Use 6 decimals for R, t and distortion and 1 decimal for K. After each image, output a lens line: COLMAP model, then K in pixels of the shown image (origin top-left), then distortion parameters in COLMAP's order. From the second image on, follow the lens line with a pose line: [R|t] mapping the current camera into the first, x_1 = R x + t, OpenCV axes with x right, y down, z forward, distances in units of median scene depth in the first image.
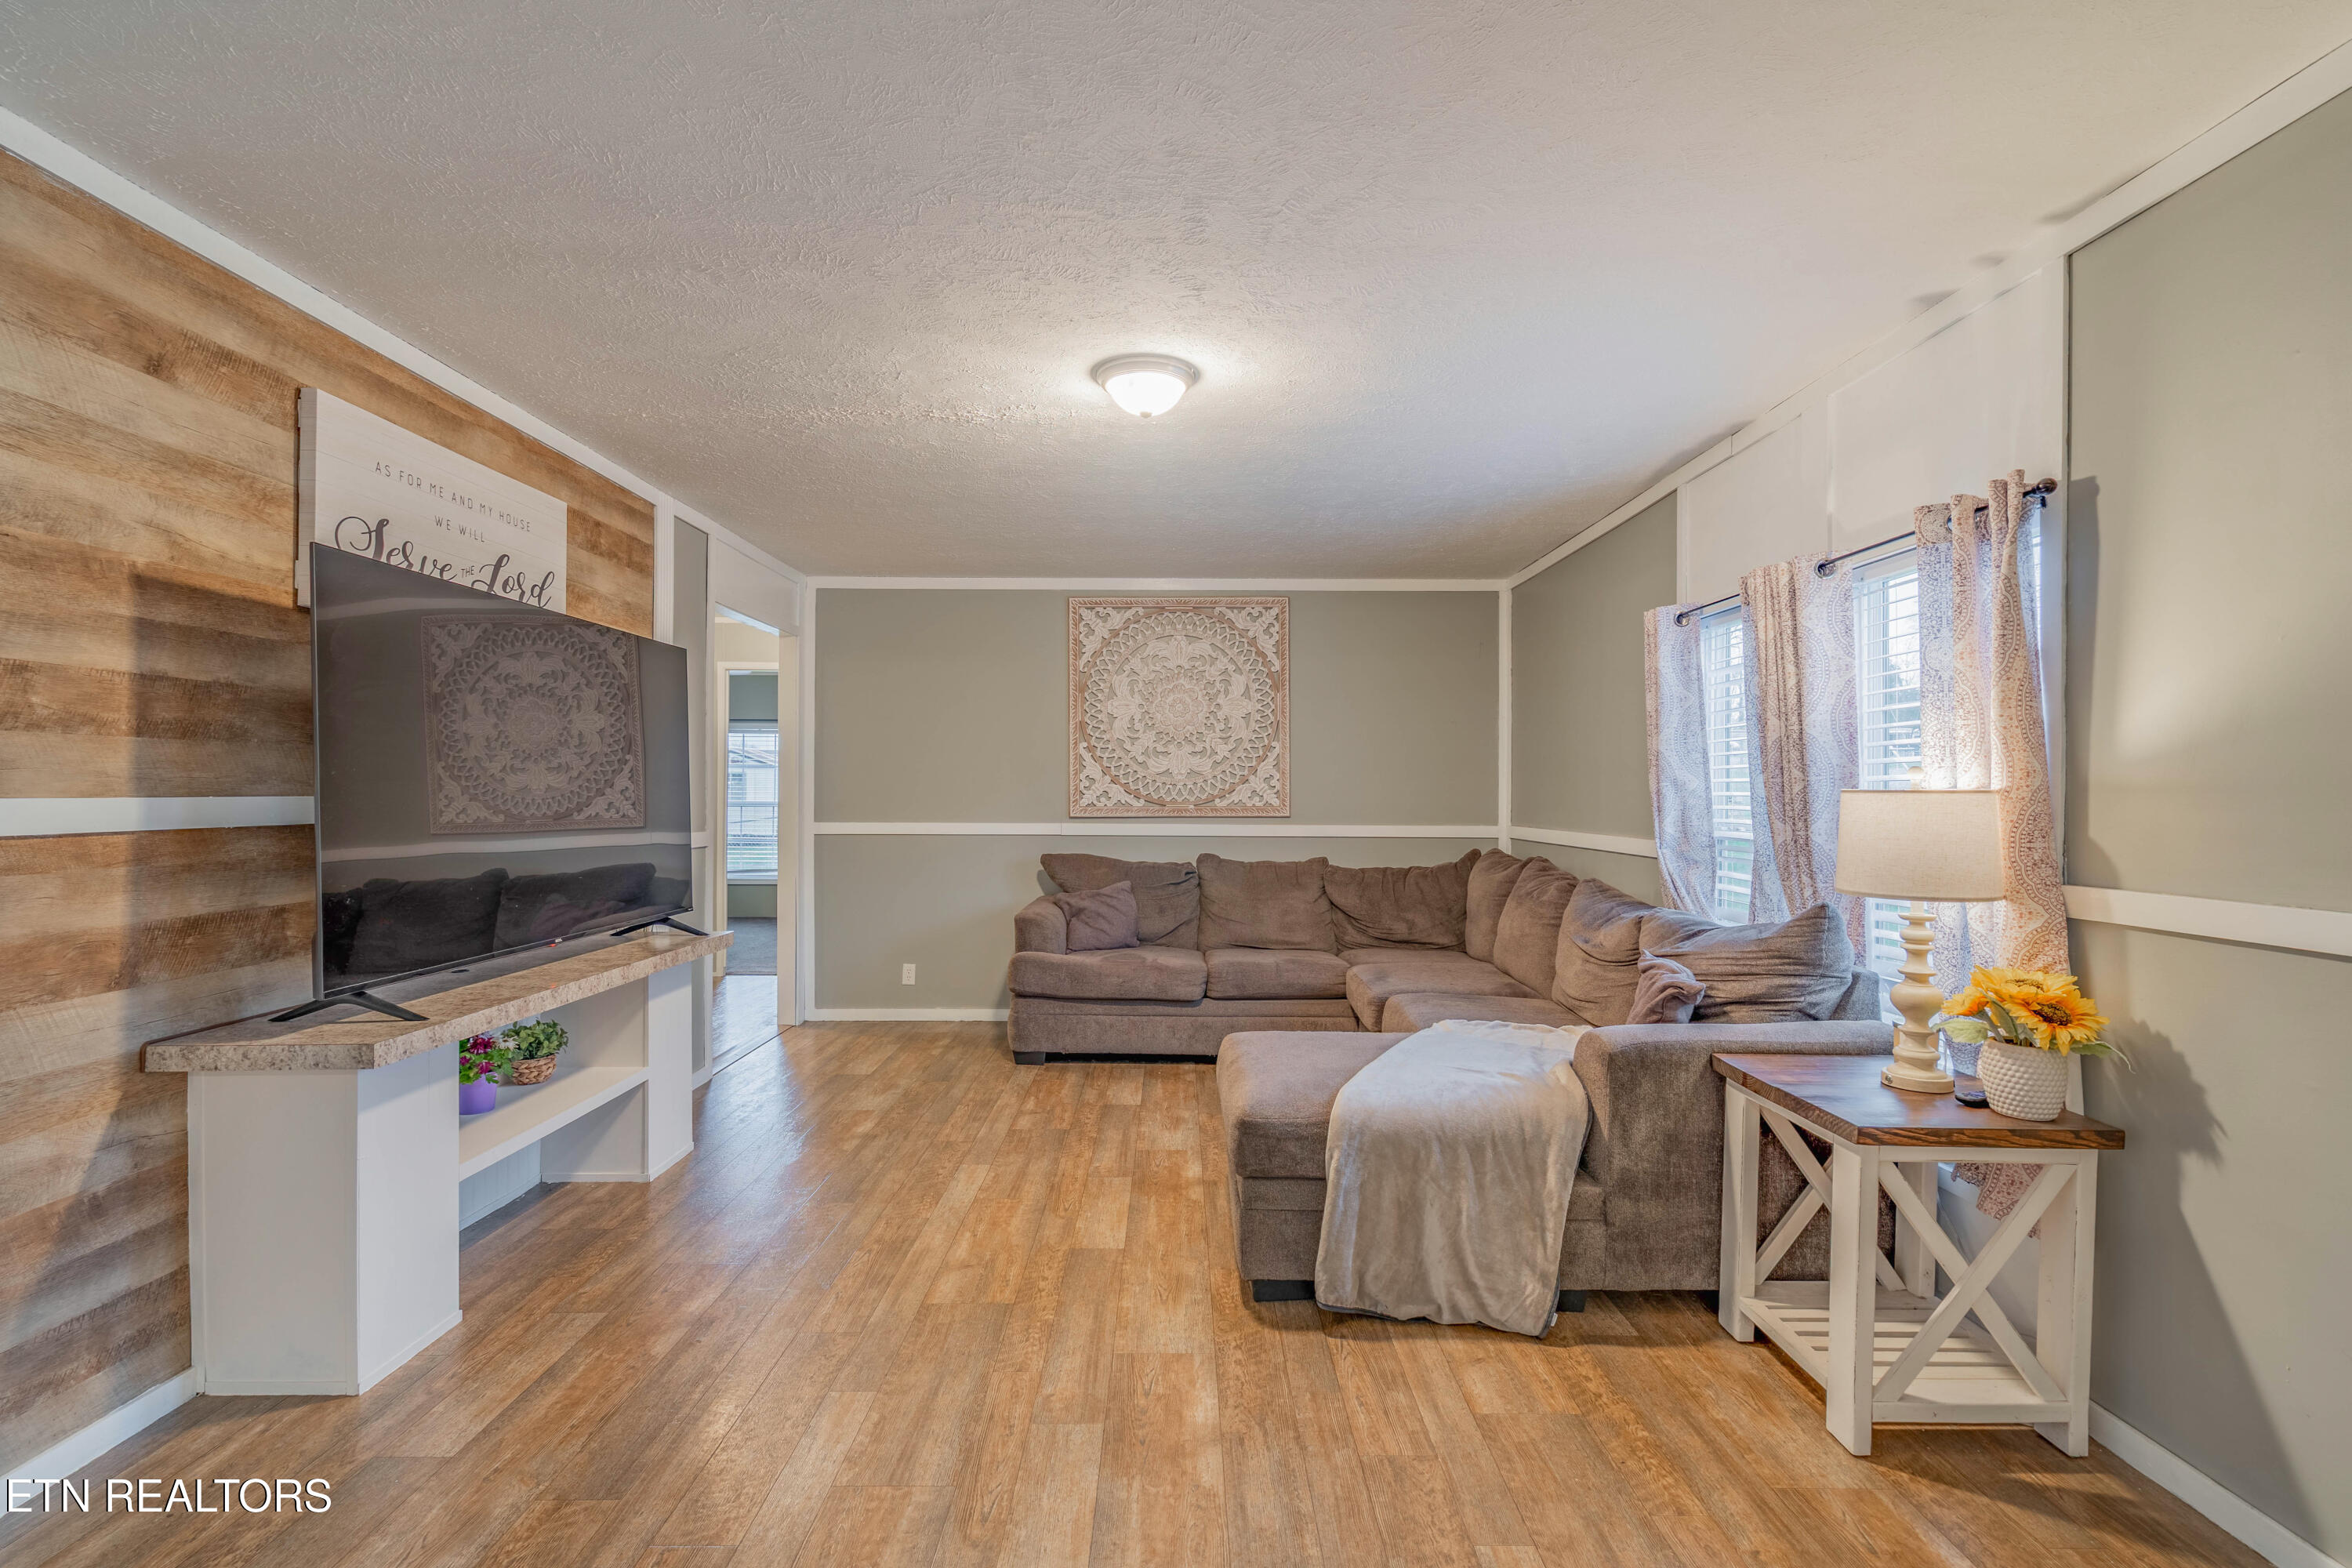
lens RADIAL K [[1026.3, 0, 1174.3], [0, 1026.3, 812.8], [0, 0, 1]] dist [-0.002955, 0.000100]
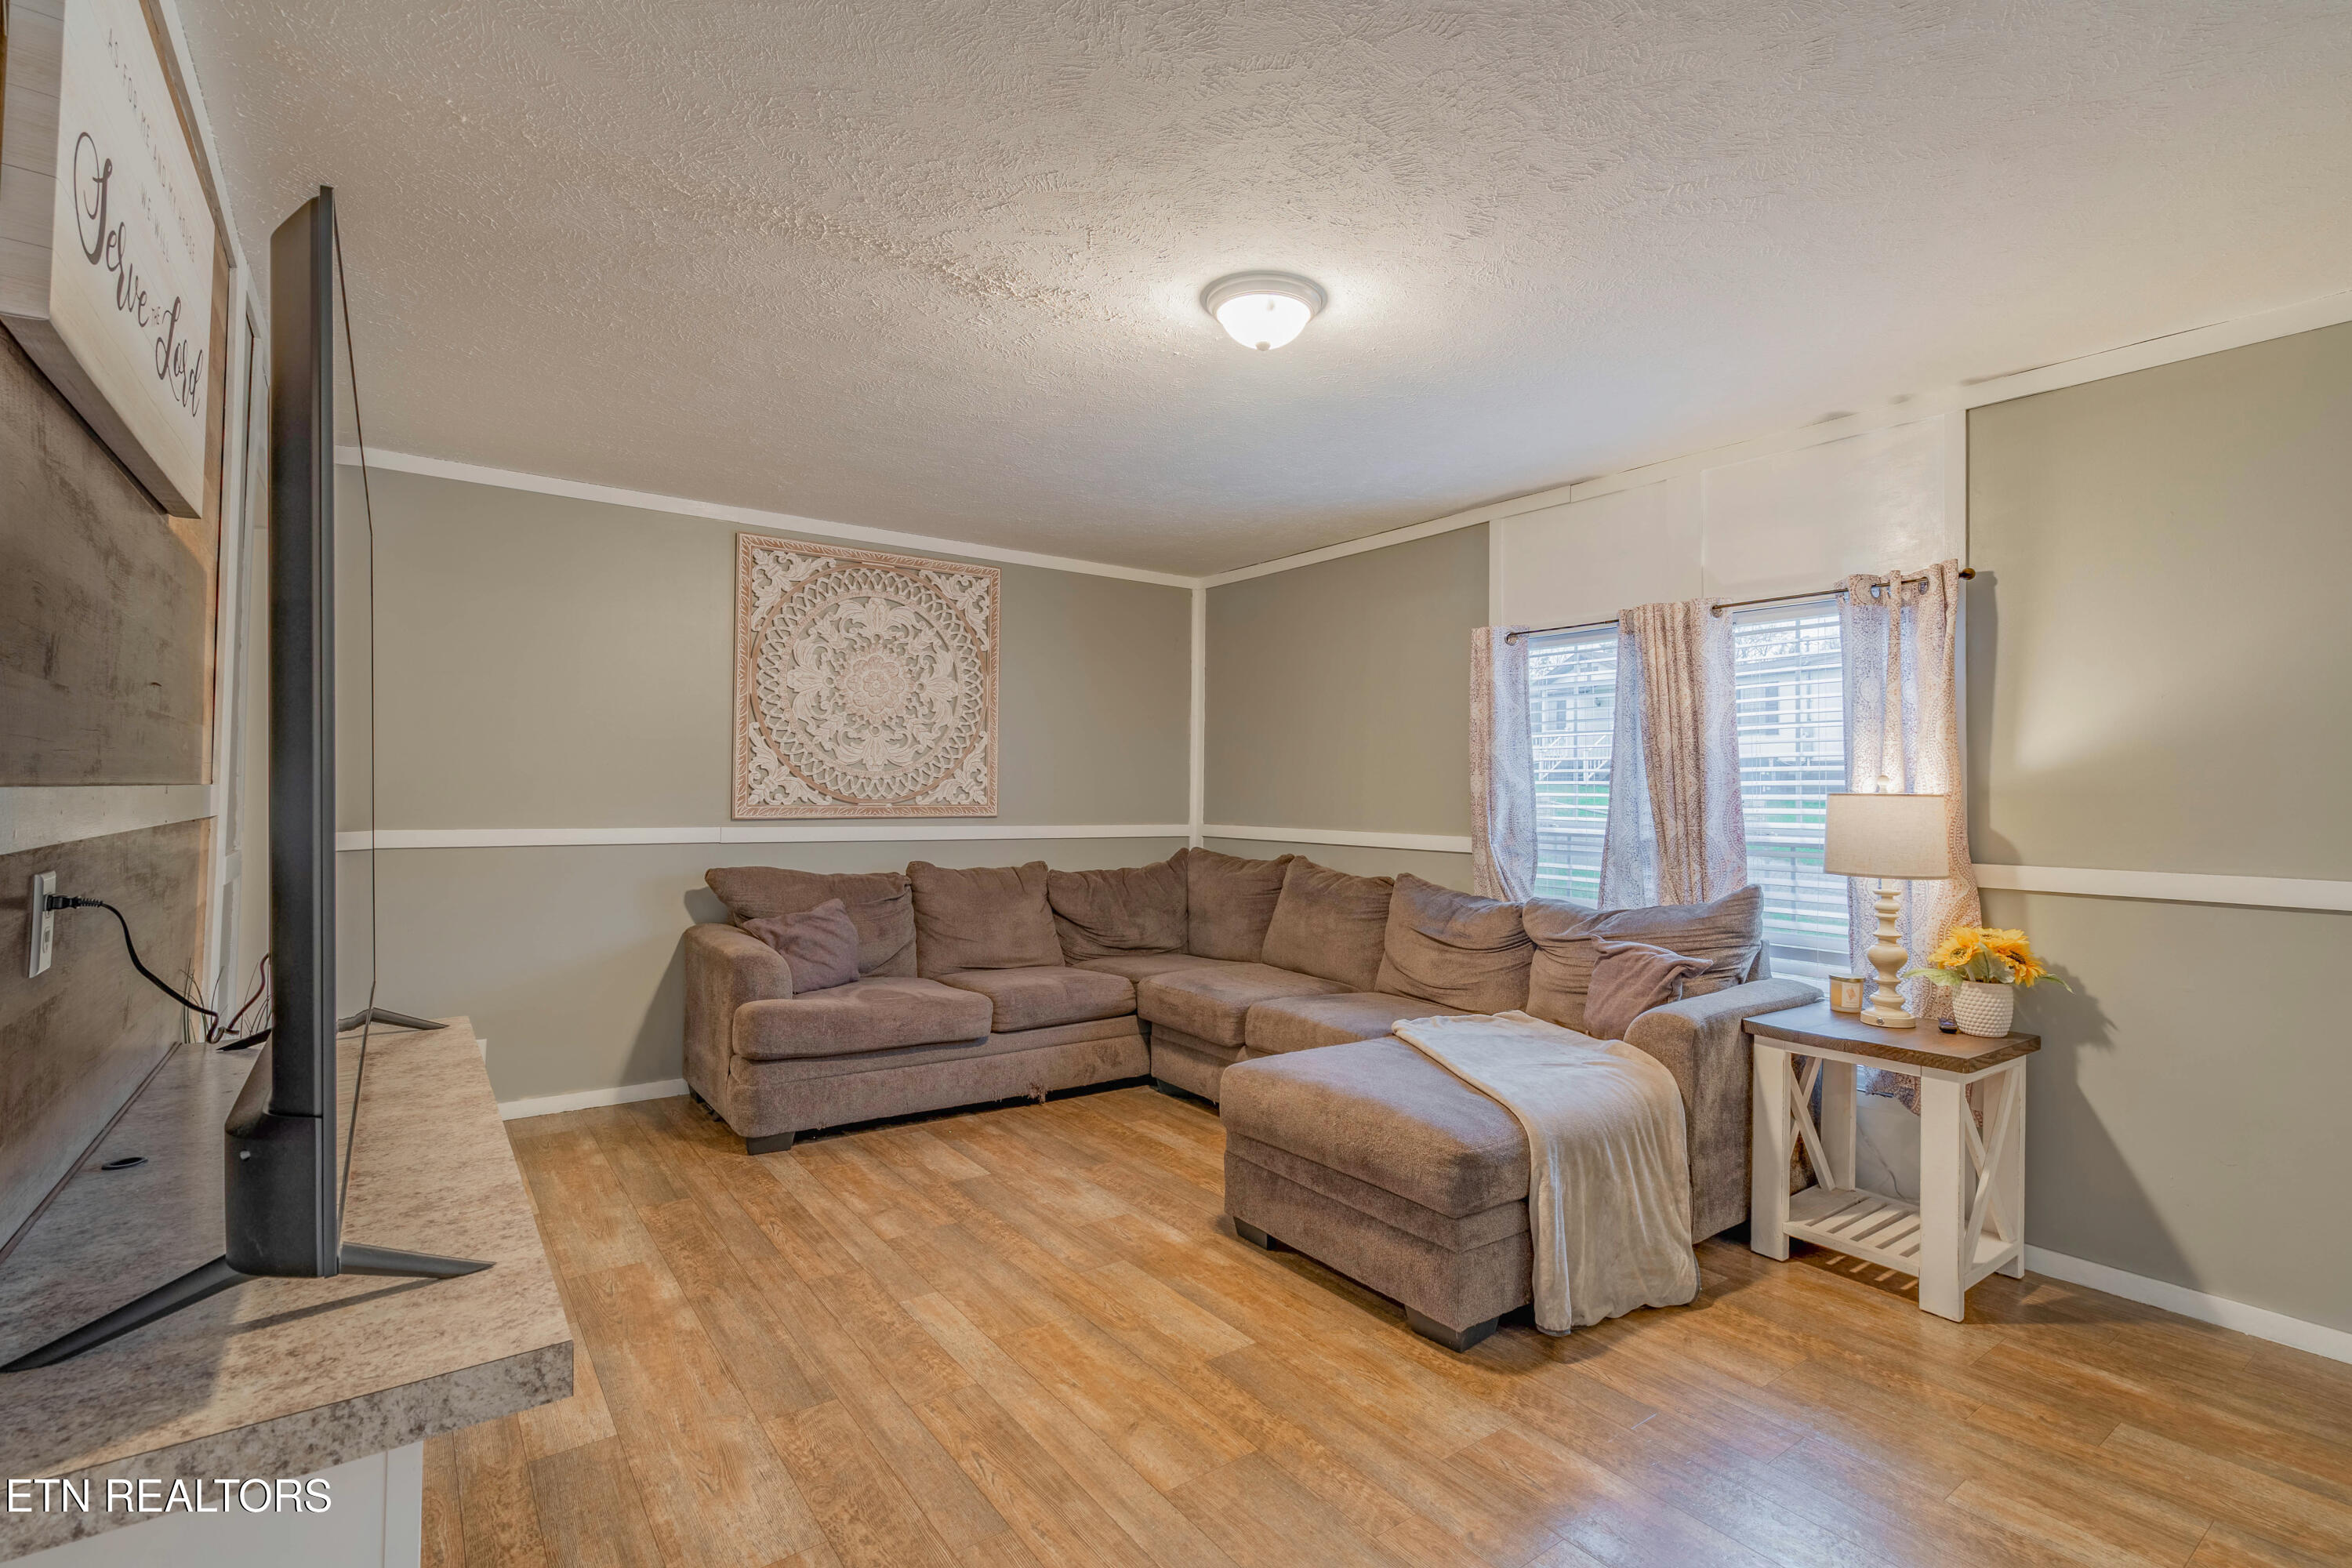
lens RADIAL K [[1069.4, 0, 1181.0], [0, 1069.4, 787.5], [0, 0, 1]] dist [-0.002571, 0.000664]
pose [[0.812443, 0.008754, 0.582975, -0.548908], [0.003529, 0.999795, -0.019932, -0.004478], [-0.583030, 0.018251, 0.812246, 0.297990]]
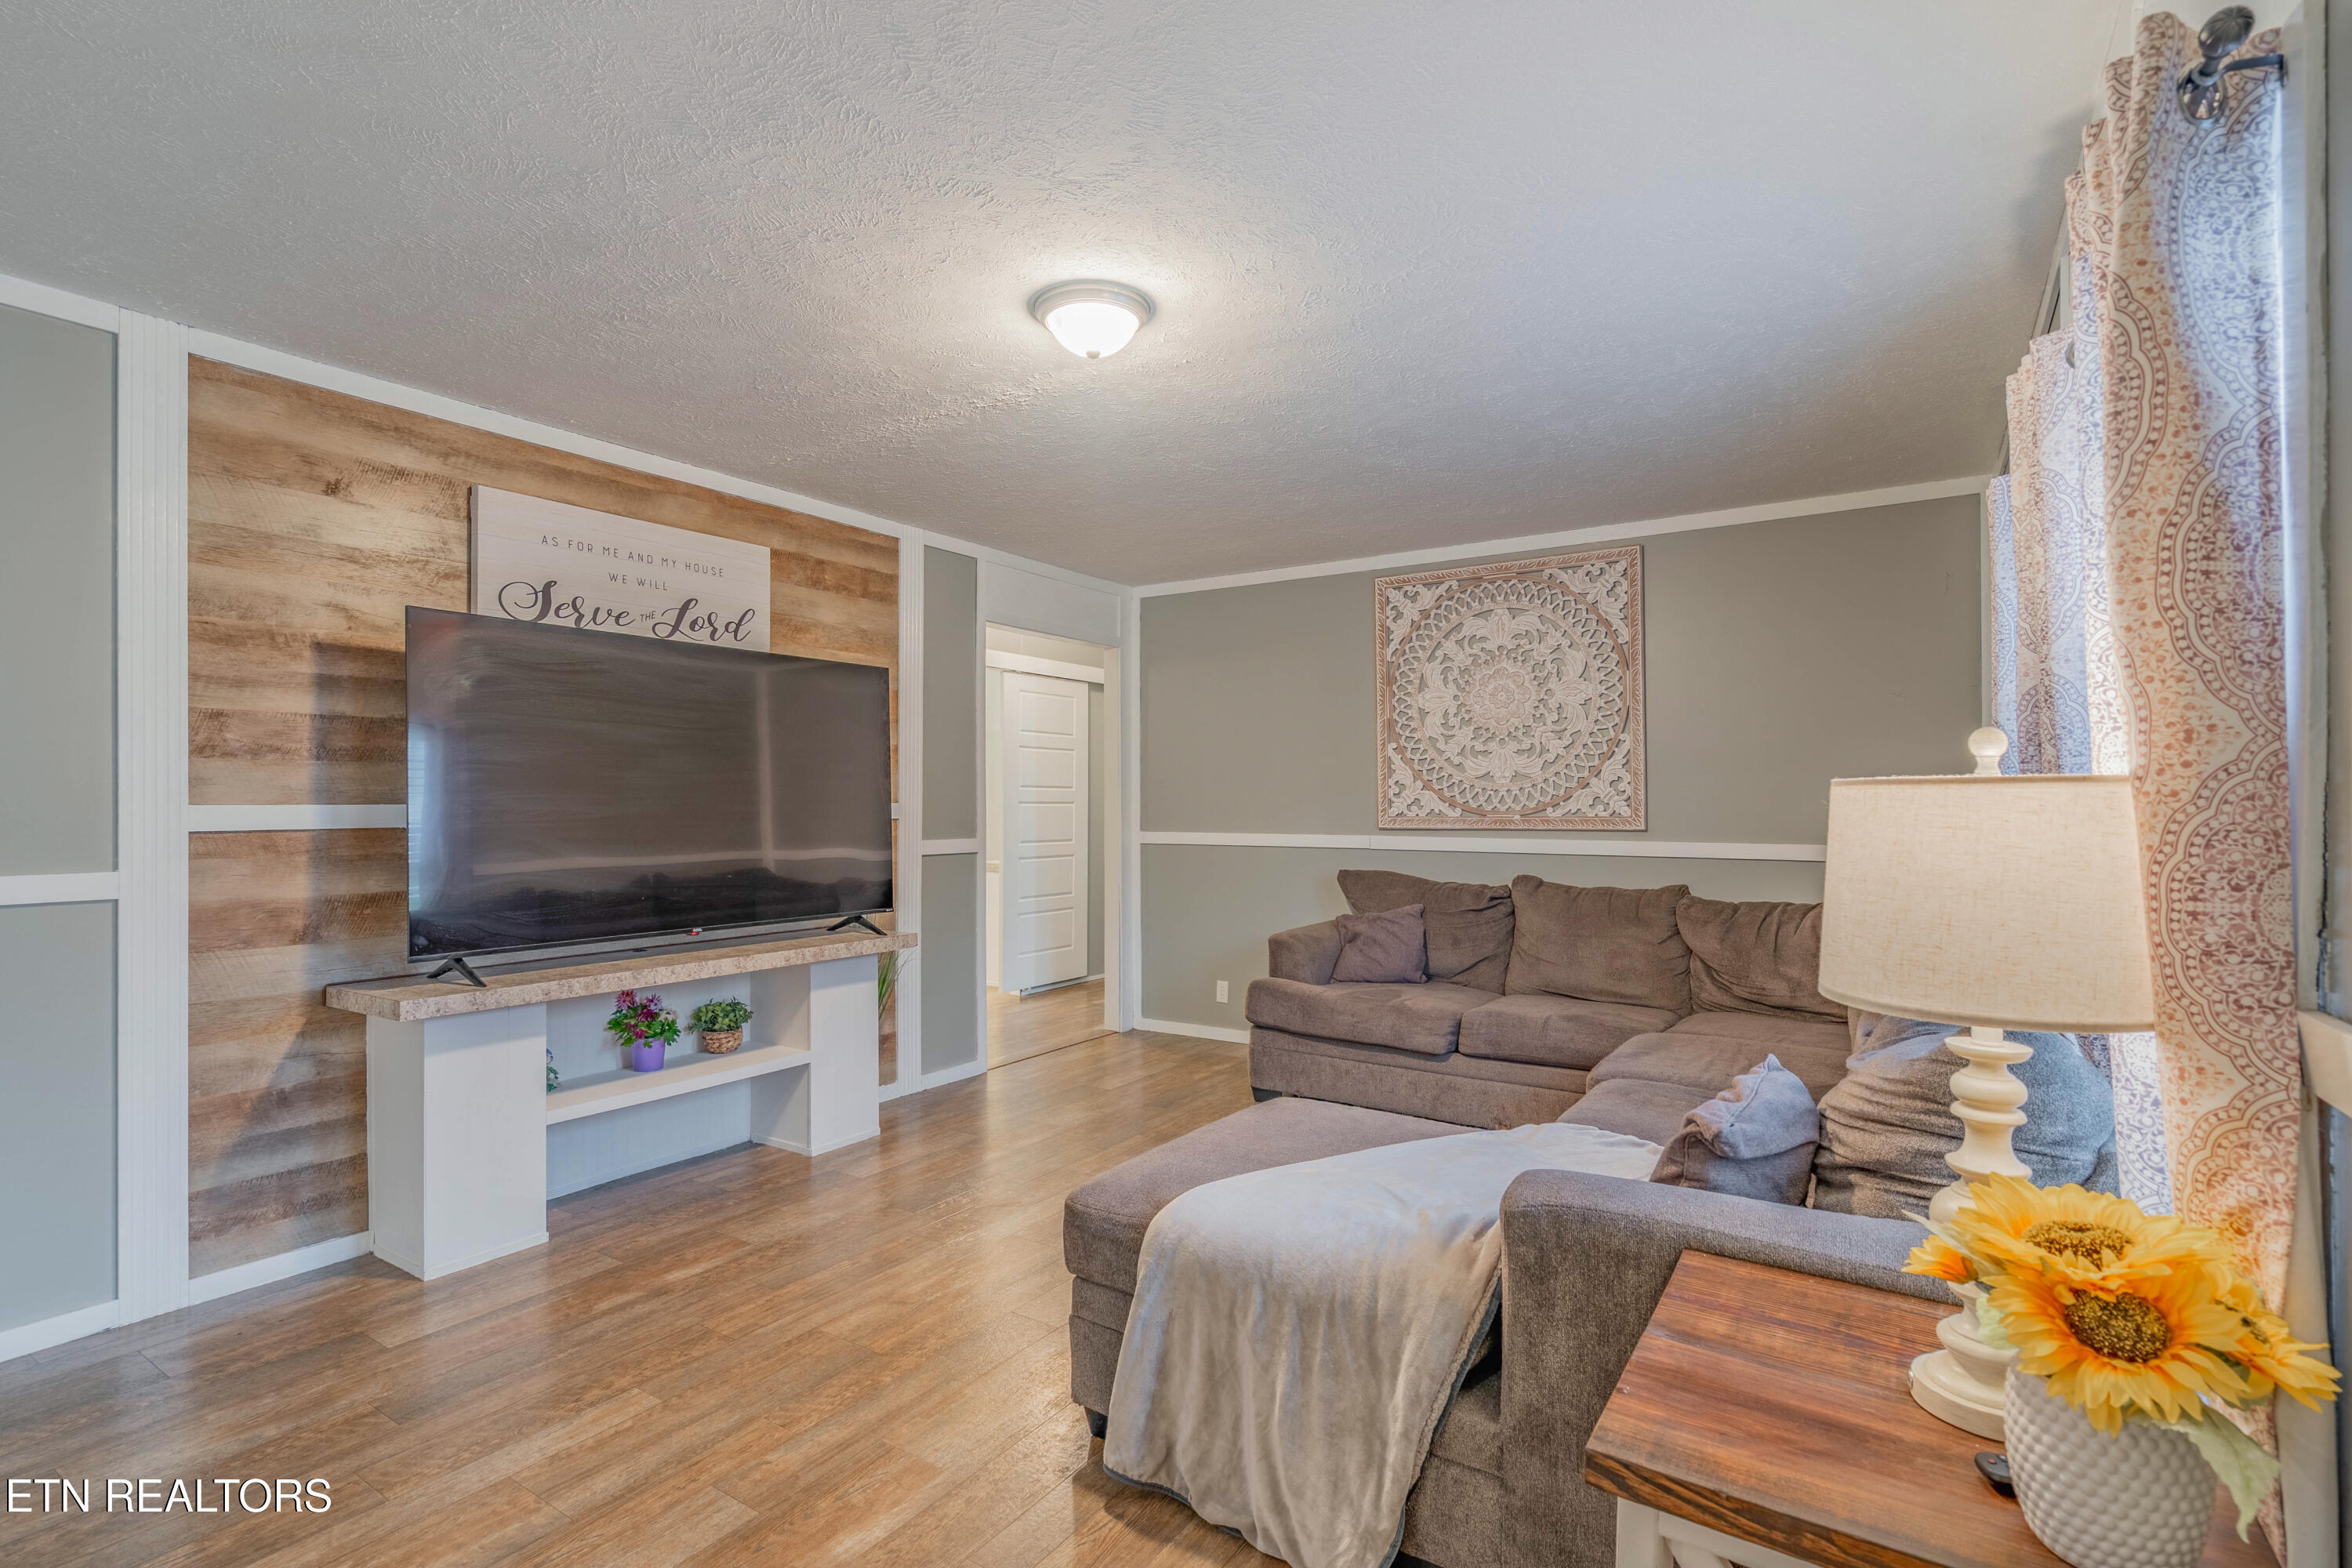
lens RADIAL K [[1066.9, 0, 1197.7], [0, 1066.9, 814.5], [0, 0, 1]] dist [-0.004233, 0.000335]
pose [[0.843519, 0.002009, -0.537096, 0.479190], [-0.007181, 0.999946, -0.007538, 0.000223], [0.537052, 0.010215, 0.843487, 0.276069]]
